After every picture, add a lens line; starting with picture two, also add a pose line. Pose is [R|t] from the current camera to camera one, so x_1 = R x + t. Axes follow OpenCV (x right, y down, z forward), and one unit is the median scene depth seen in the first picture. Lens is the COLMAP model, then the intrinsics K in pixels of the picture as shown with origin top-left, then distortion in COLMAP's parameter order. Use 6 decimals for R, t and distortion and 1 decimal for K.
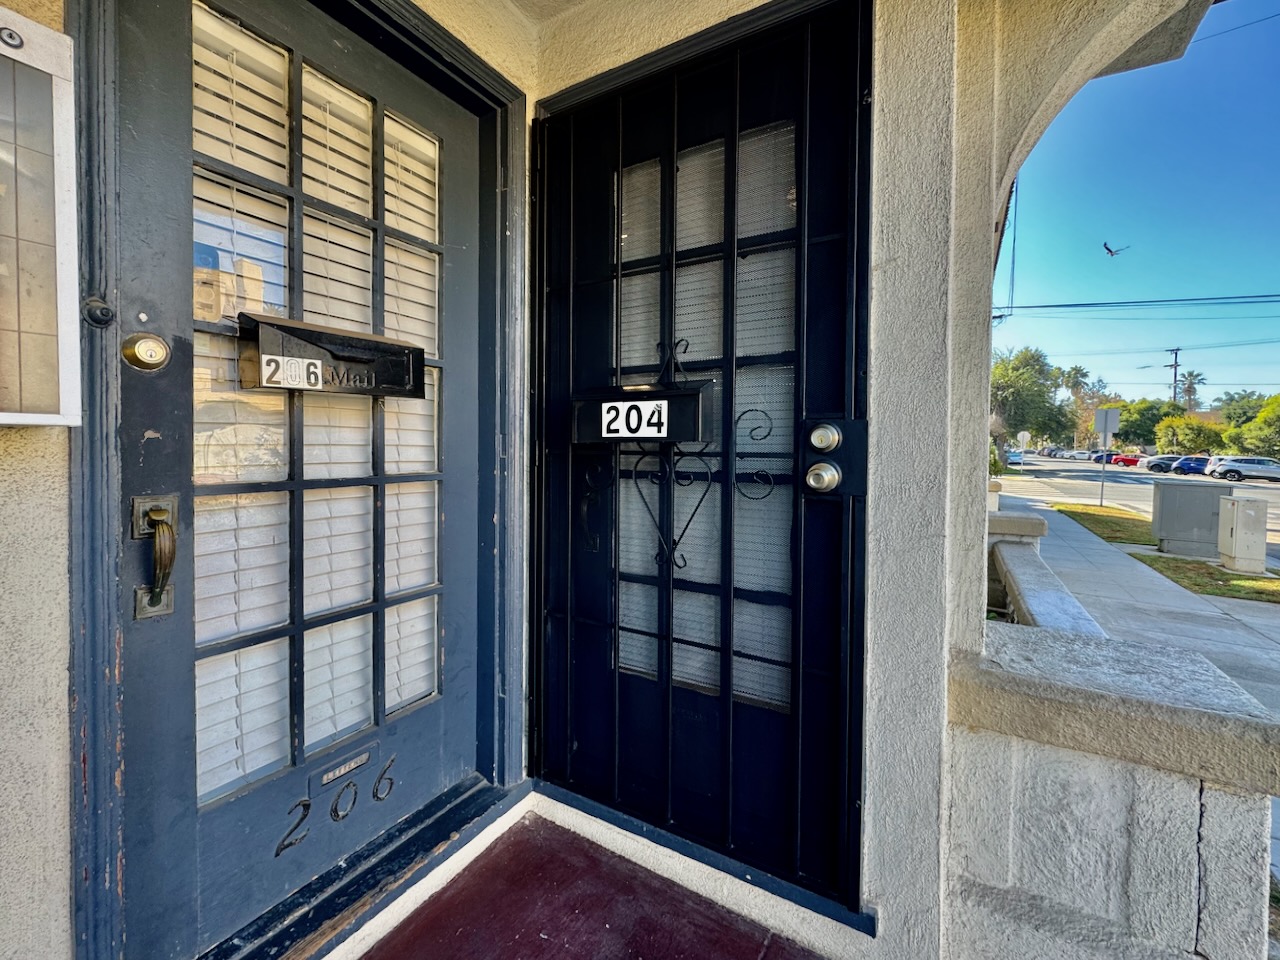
lens RADIAL K [[529.9, 0, 639.1], [0, 529.9, 457.0], [0, 0, 1]] dist [-0.000447, 0.000065]
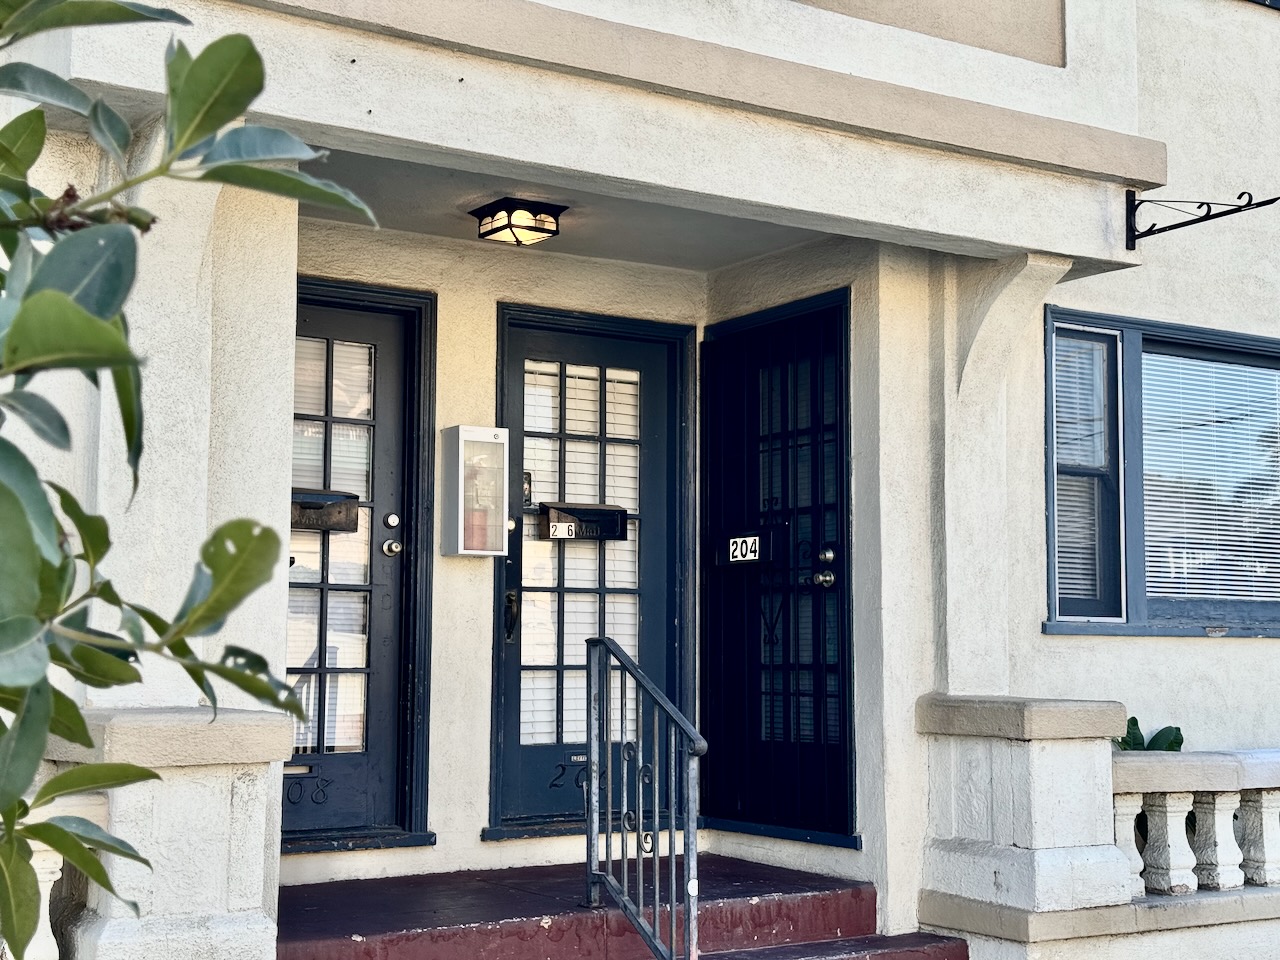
lens RADIAL K [[1767.8, 0, 640.0], [0, 1767.8, 480.0], [0, 0, 1]] dist [0.121729, -0.048693]
pose [[0.894843, -0.049539, -0.443623, 2.184156], [-0.004972, 0.992655, -0.120880, 0.386414], [0.446352, 0.110374, 0.888024, -4.080331]]
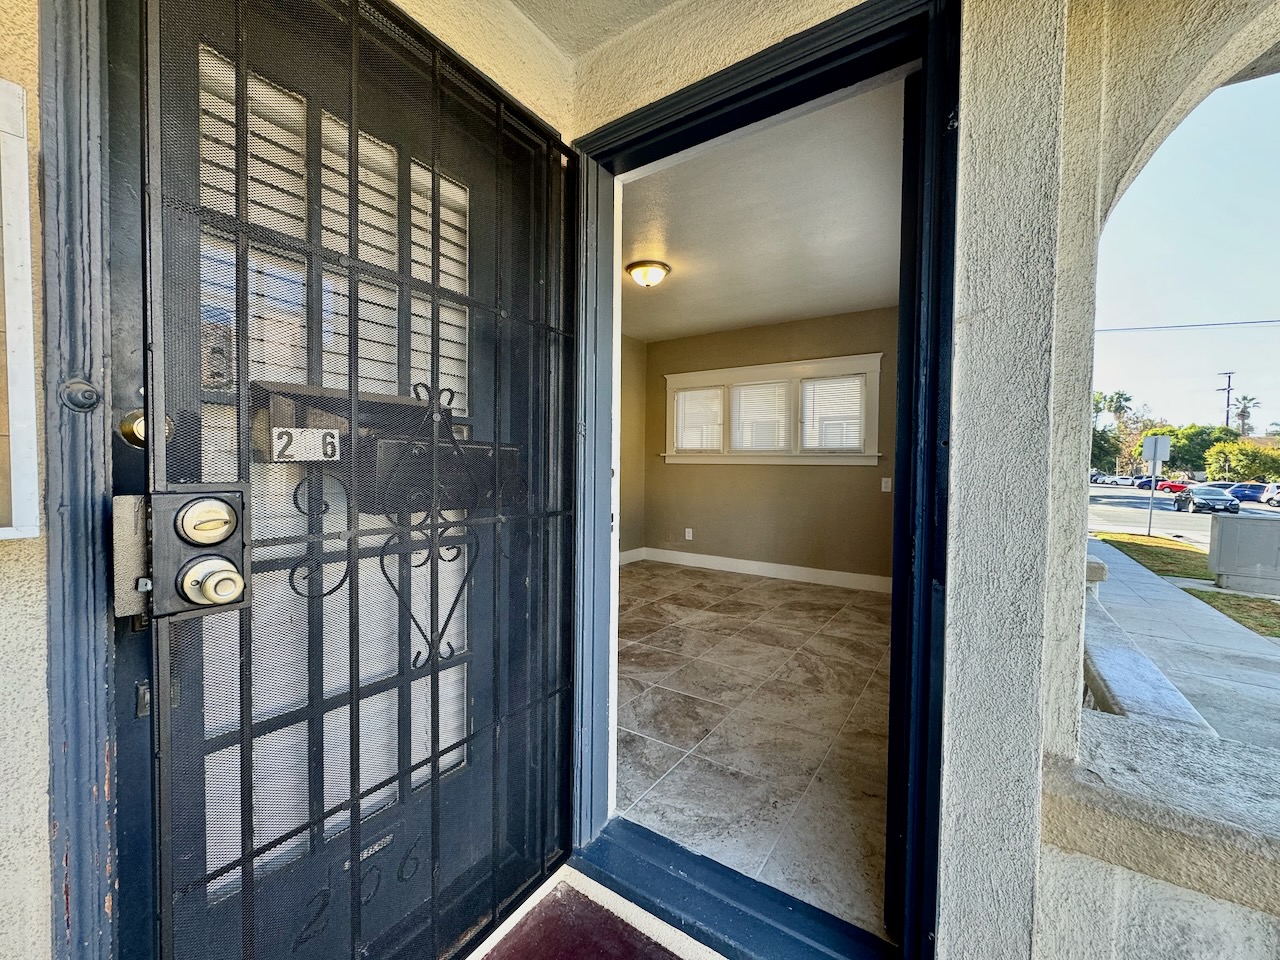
lens RADIAL K [[506.2, 0, 640.0], [0, 506.2, 480.0], [0, 0, 1]] dist [-0.000662, 0.000116]
pose [[0.997848, 0.006144, -0.065280, -0.013633], [-0.005931, 0.999976, 0.003470, -0.088869], [0.065300, -0.003075, 0.997861, 0.133354]]
